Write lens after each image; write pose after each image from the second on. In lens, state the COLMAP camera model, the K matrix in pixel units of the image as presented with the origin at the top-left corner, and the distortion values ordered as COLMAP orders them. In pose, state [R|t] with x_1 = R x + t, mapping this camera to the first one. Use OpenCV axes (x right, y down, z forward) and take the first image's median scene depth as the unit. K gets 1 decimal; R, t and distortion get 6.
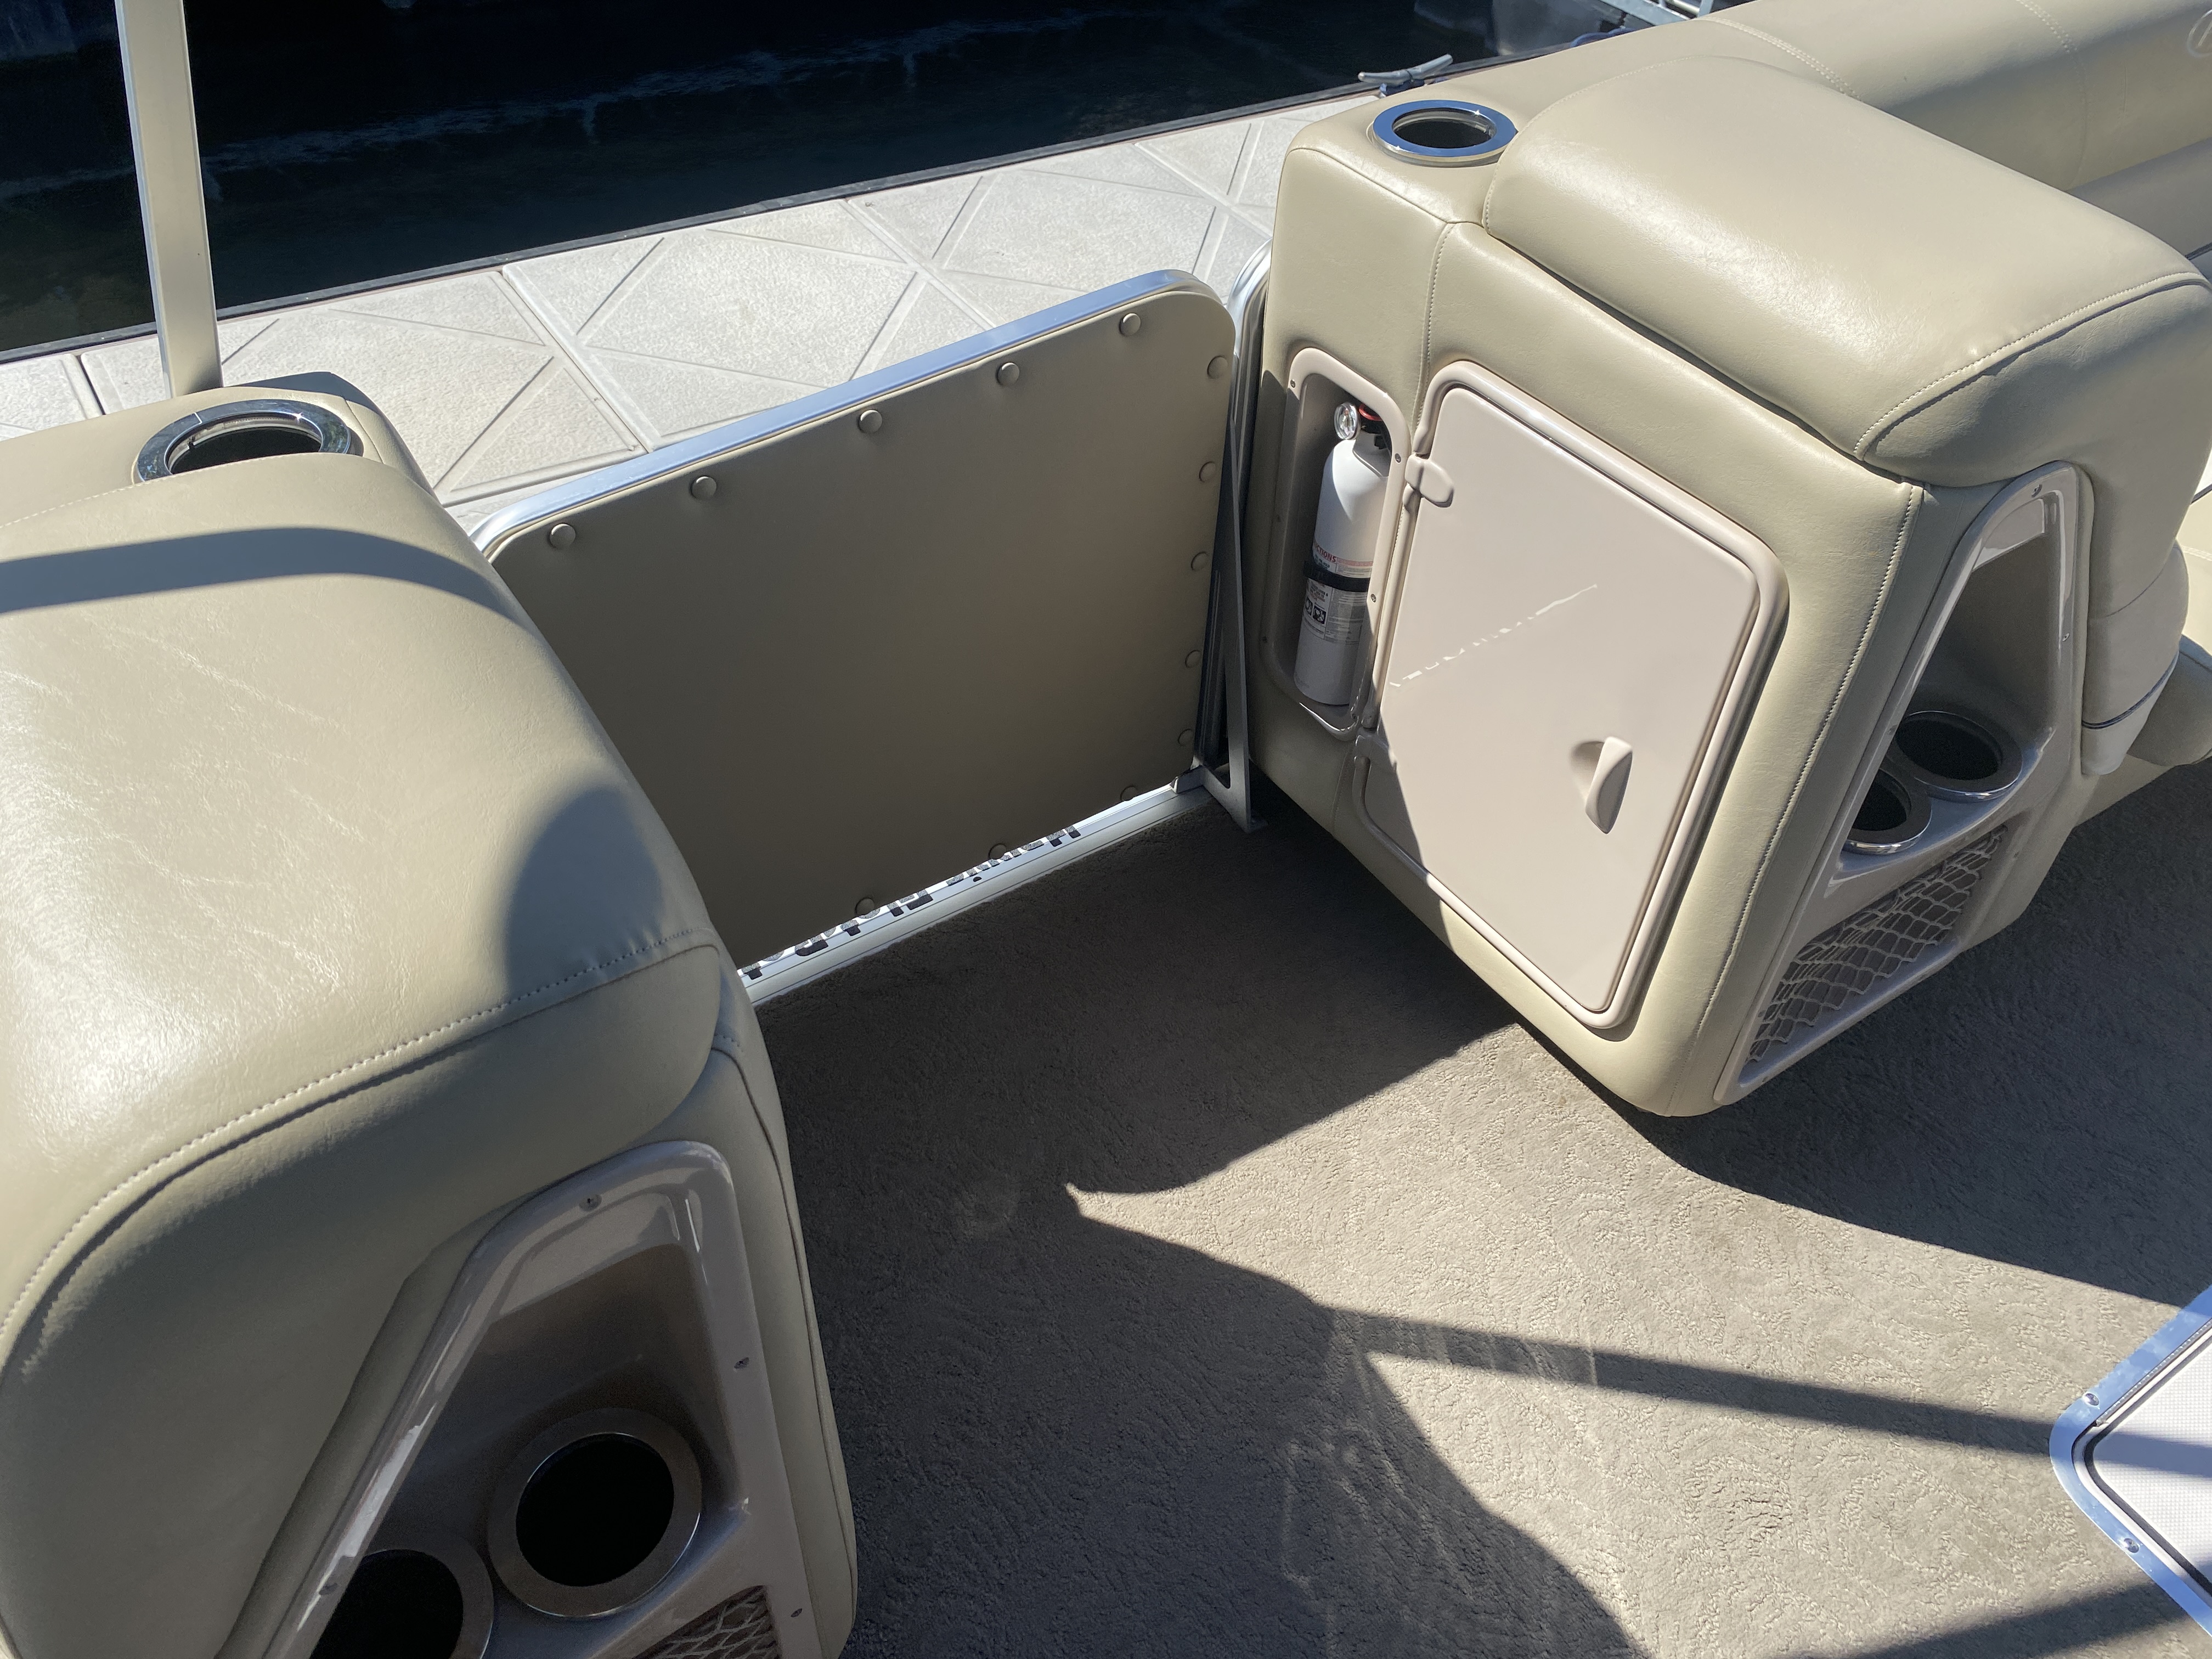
lens RADIAL K [[1674.8, 0, 1061.8], [0, 1674.8, 827.6], [0, 0, 1]] dist [-0.015162, 0.012219]
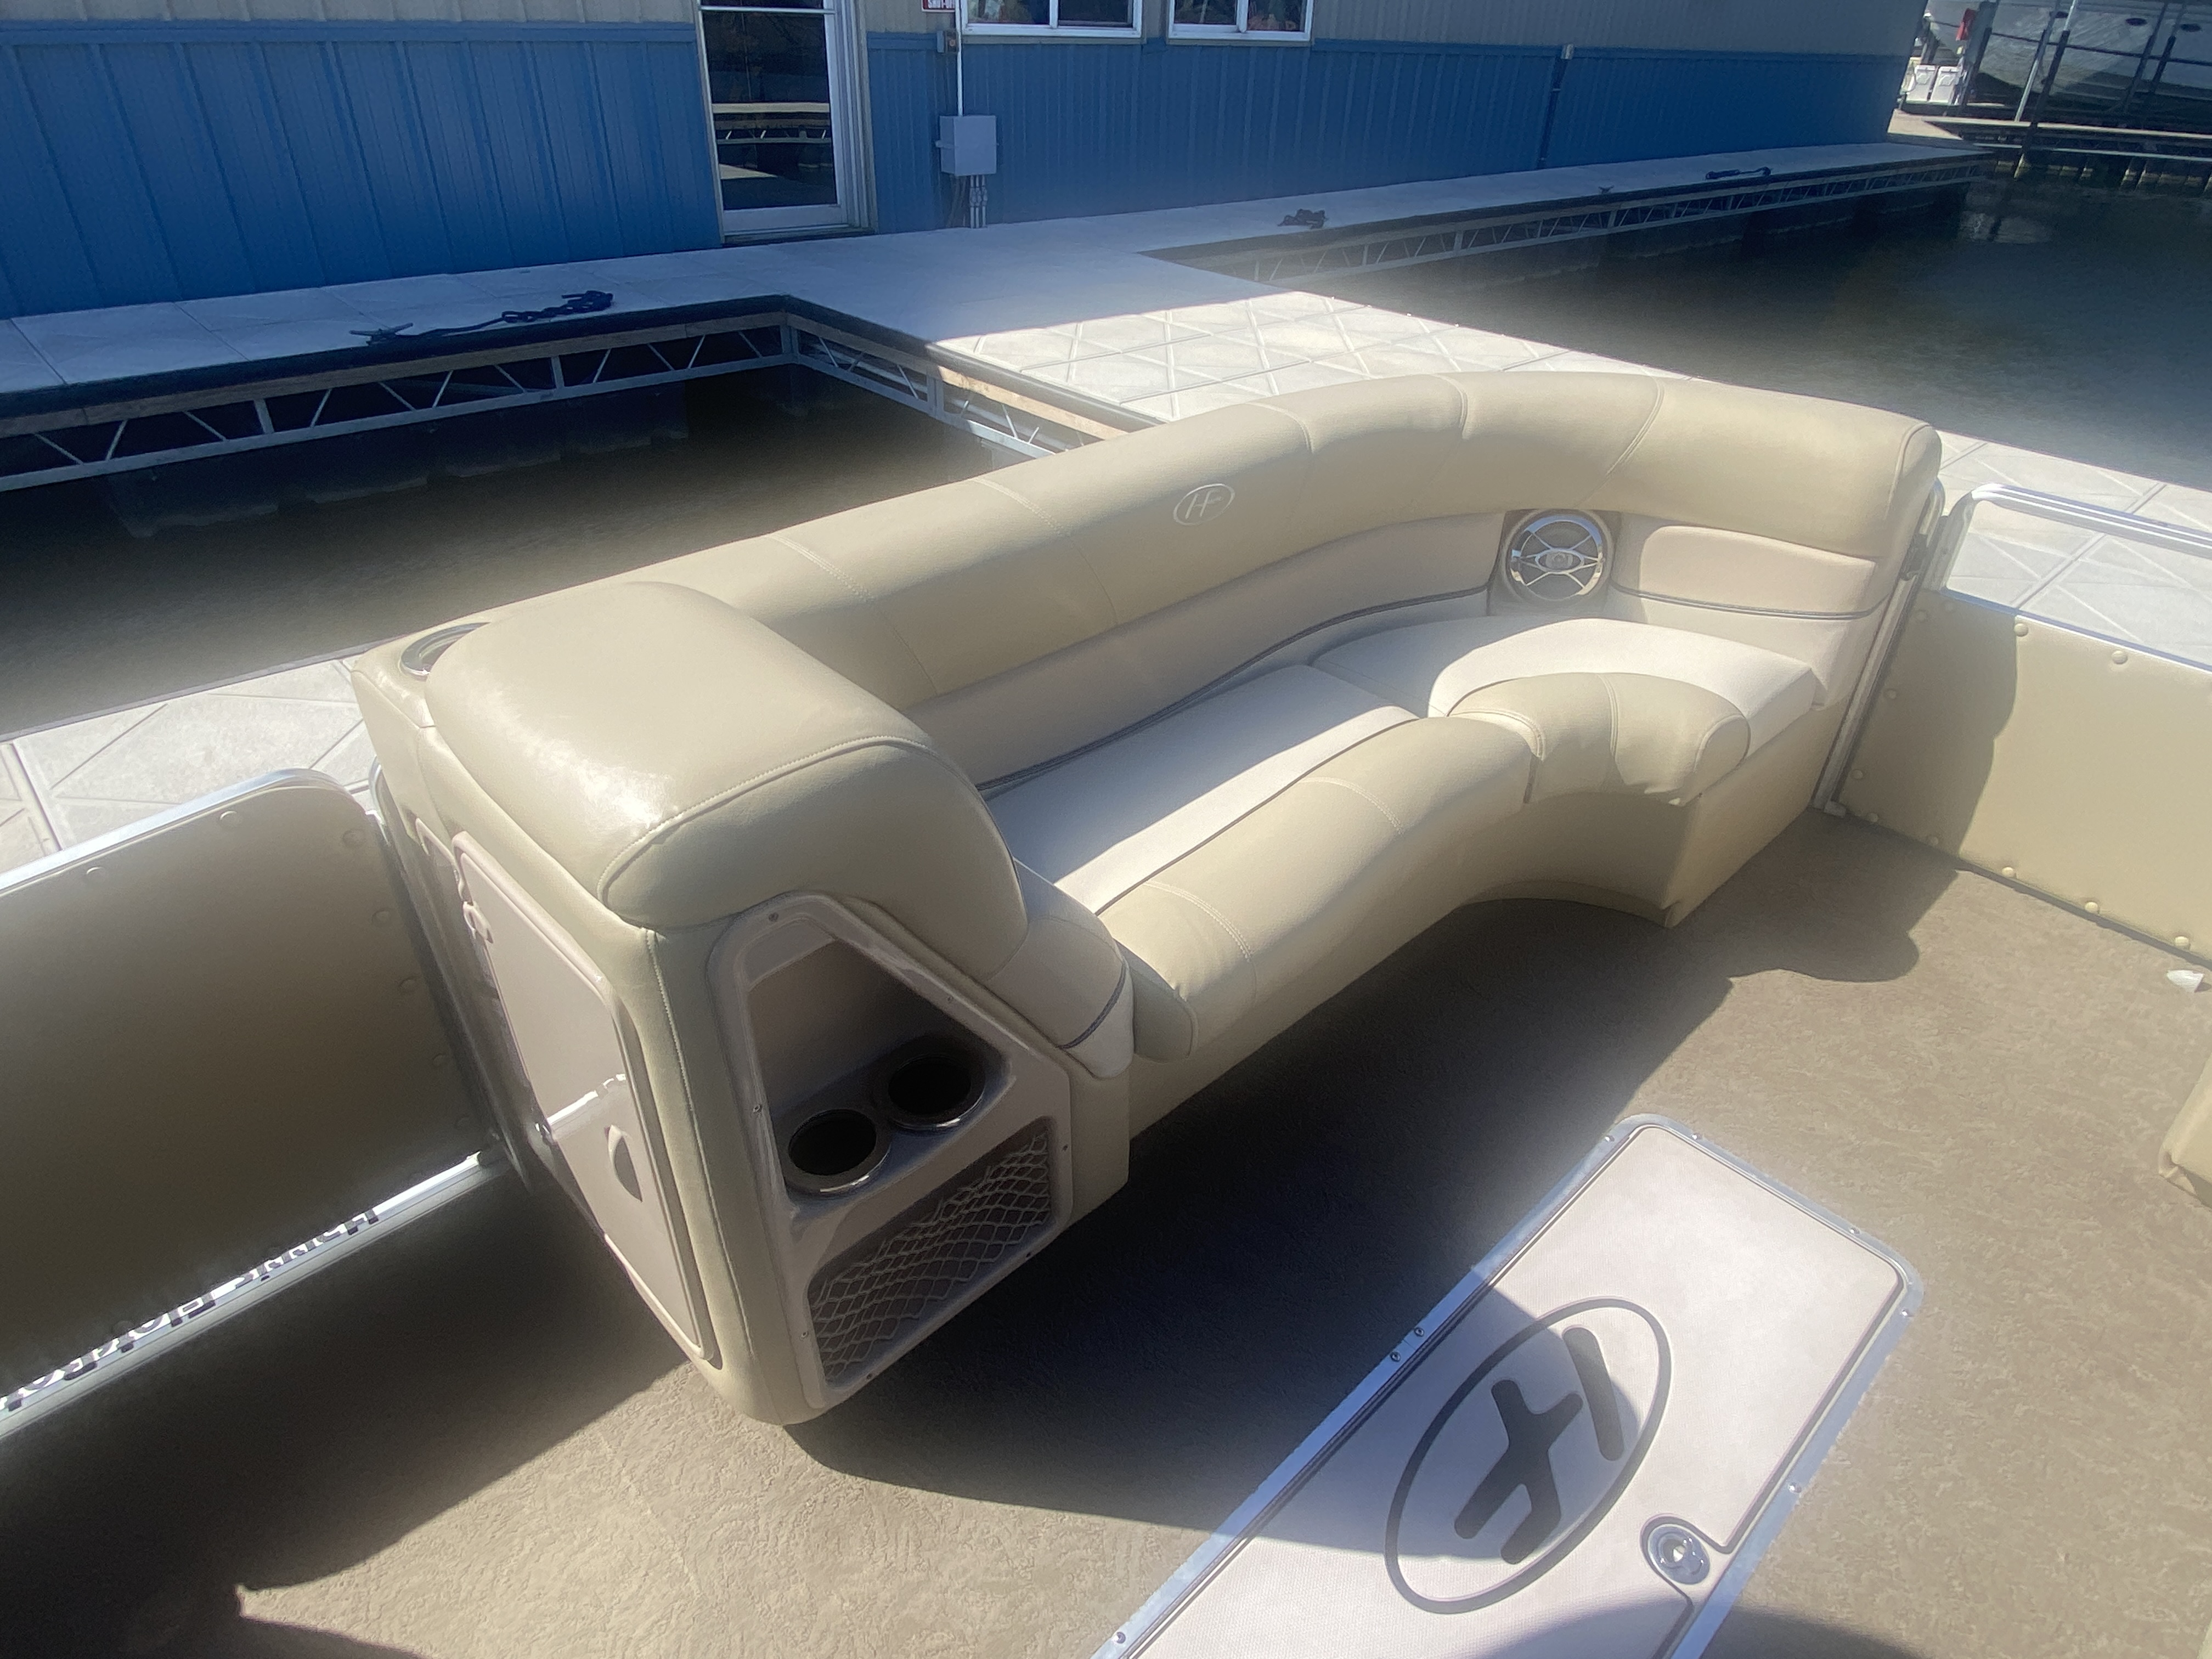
lens RADIAL K [[1280.9, 0, 1119.9], [0, 1280.9, 801.6], [0, 0, 1]] dist [0.012315, -0.017710]
pose [[0.983161, -0.106063, 0.148812, 0.509544], [0.133240, 0.973372, -0.186532, -0.052260], [-0.125066, 0.203219, 0.971113, 0.014711]]
